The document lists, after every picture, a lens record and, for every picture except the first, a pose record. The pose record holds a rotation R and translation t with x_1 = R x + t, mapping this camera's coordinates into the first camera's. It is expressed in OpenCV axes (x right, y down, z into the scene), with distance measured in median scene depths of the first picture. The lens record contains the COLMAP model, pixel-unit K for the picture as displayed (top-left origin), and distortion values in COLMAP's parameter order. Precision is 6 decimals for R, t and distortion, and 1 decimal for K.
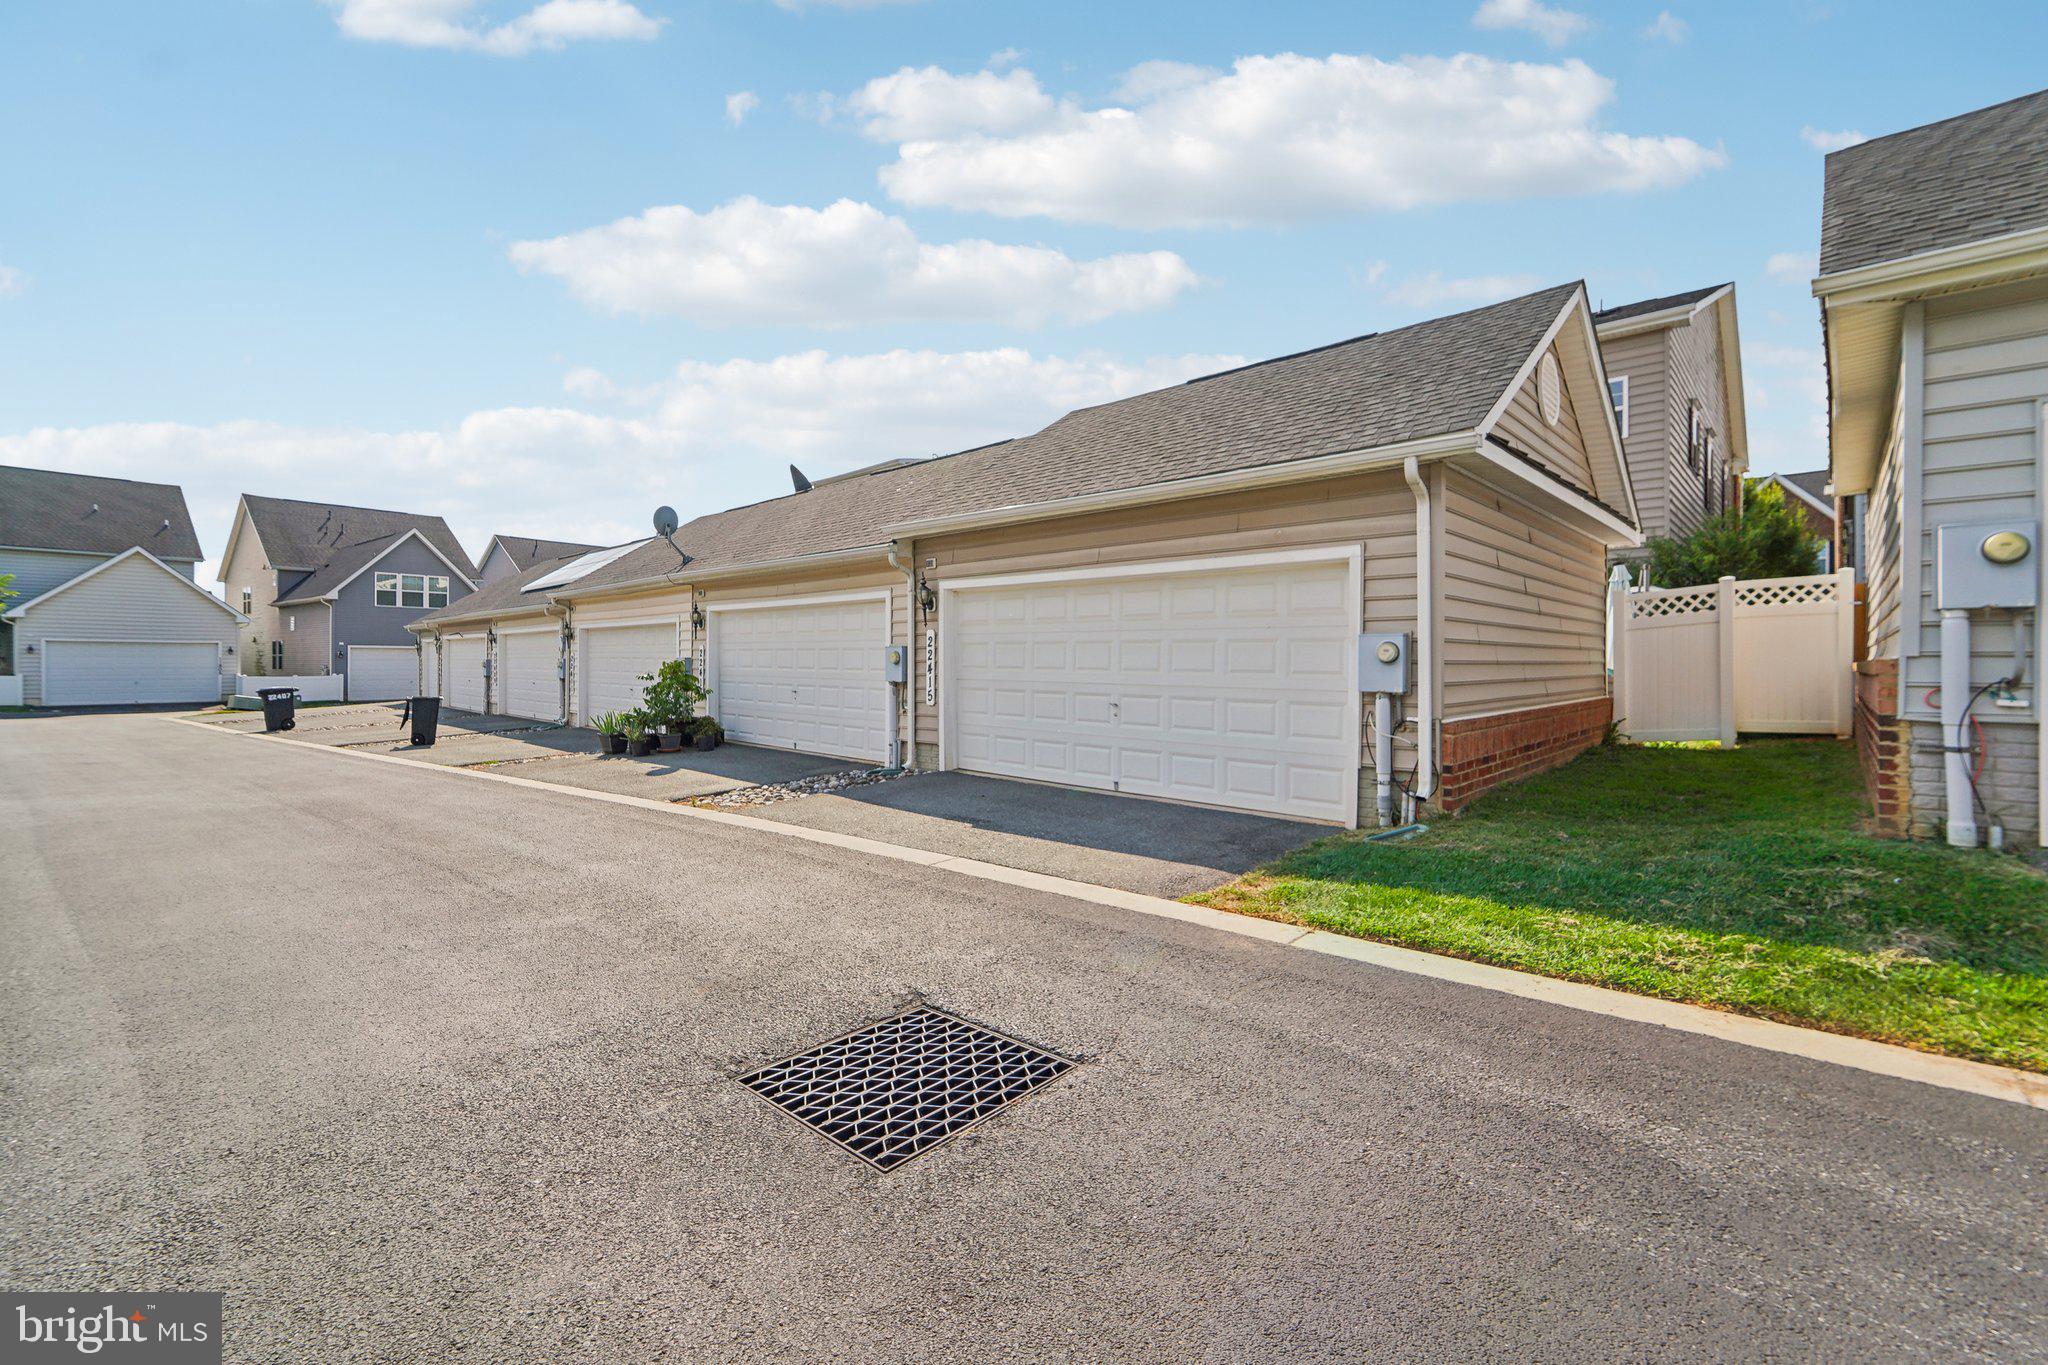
lens RADIAL K [[859.0, 0, 1023.5], [0, 859.0, 704.7], [0, 0, 1]] dist [-0.014782, 0.000131]
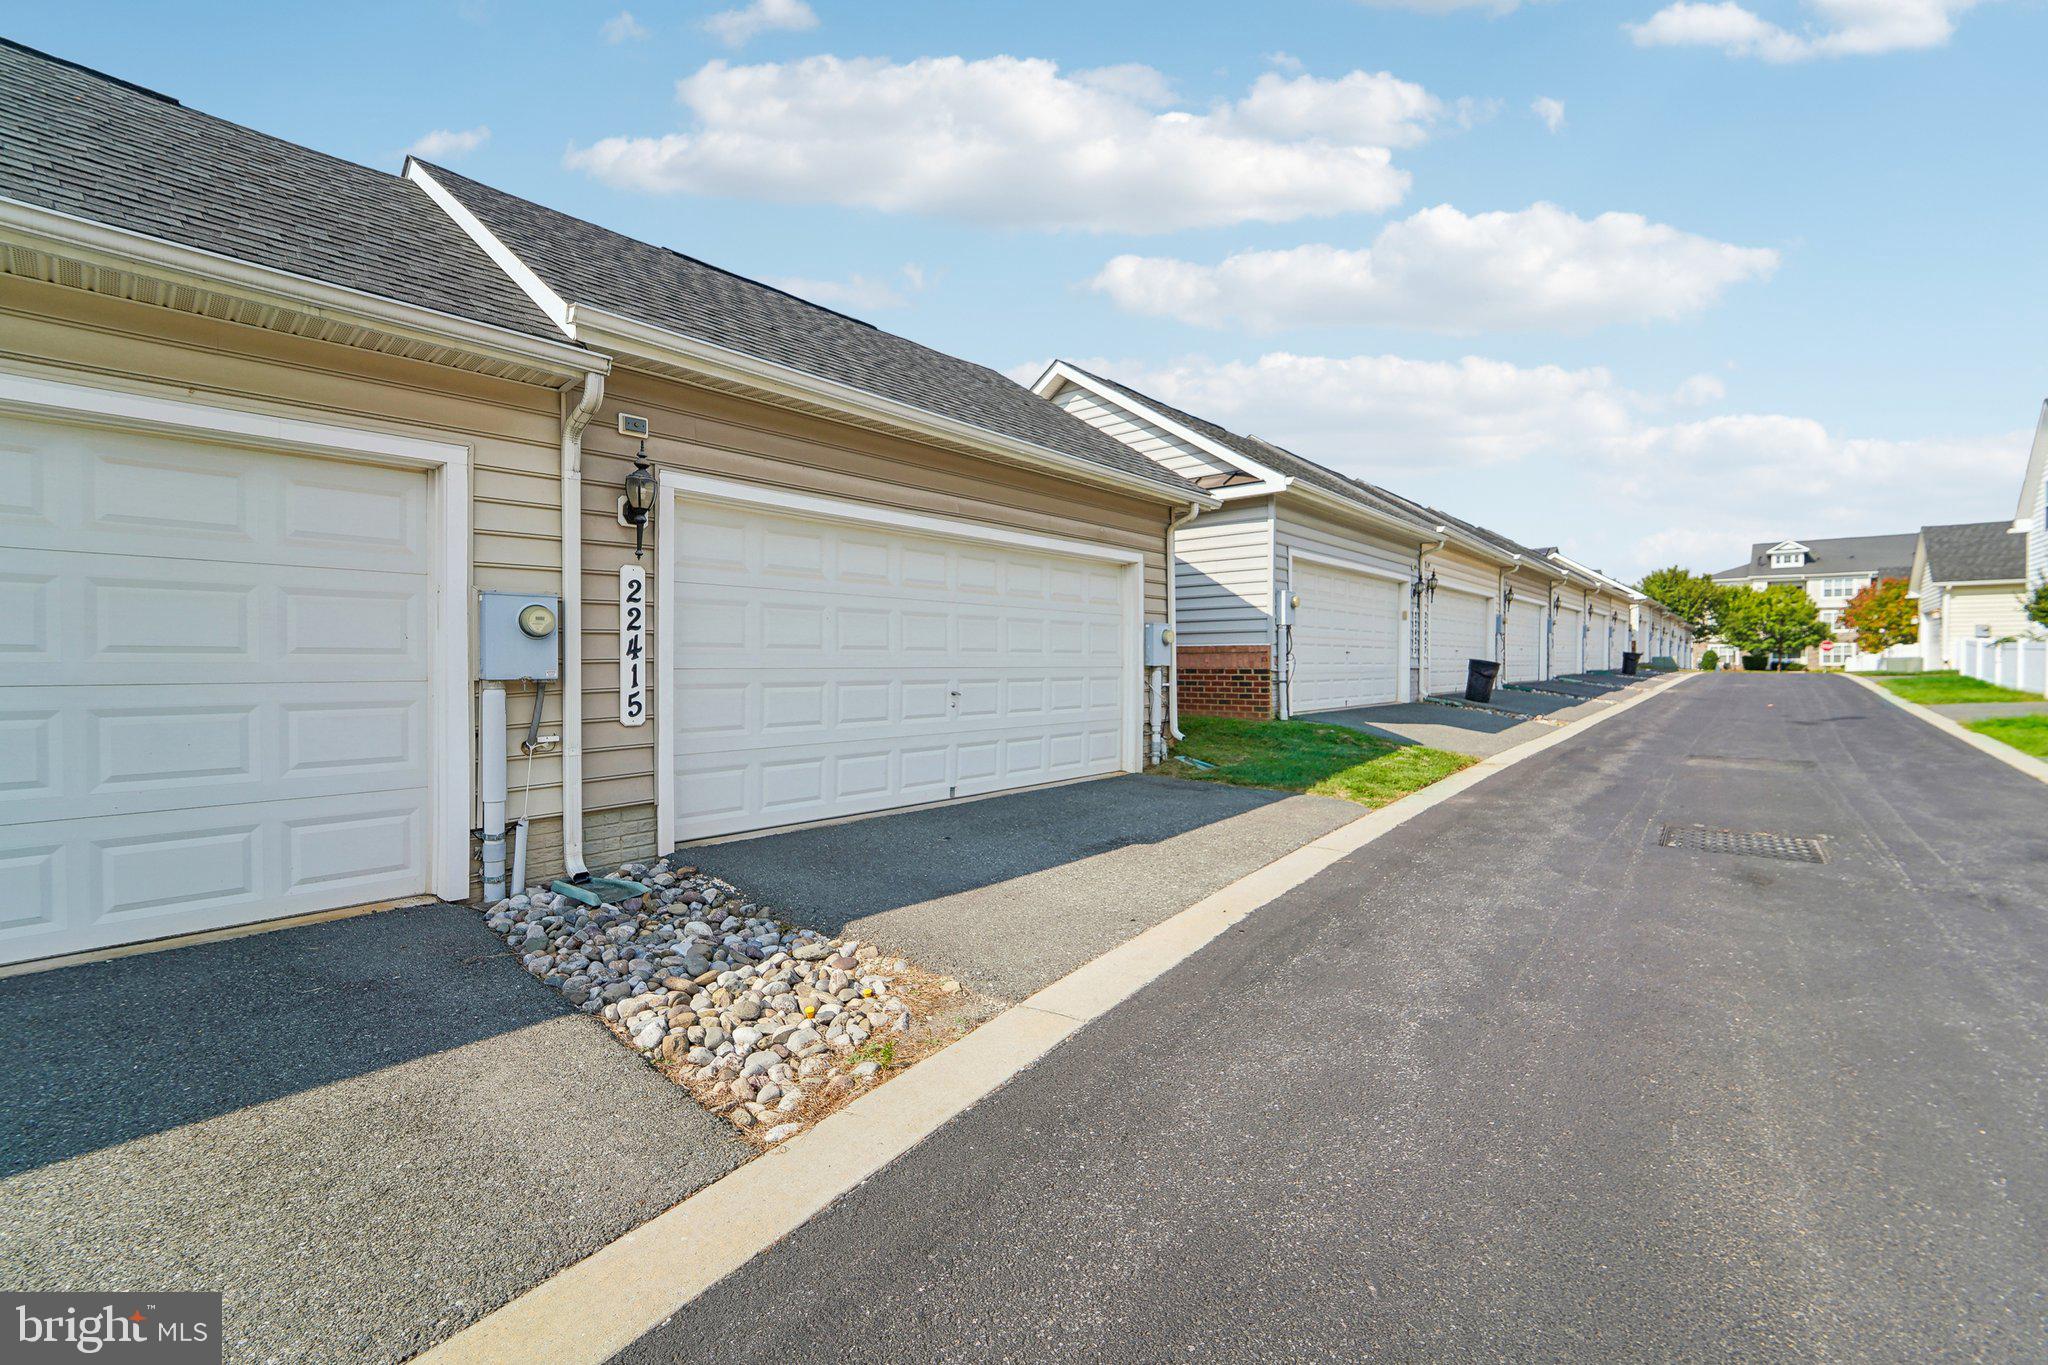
lens RADIAL K [[859.0, 0, 1023.5], [0, 859.0, 704.7], [0, 0, 1]] dist [-0.014782, 0.000131]
pose [[-0.037283, -0.066556, 0.997086, -0.596825], [0.036334, 0.997030, 0.067911, -0.035331], [-0.998644, 0.038760, -0.034754, 0.808506]]
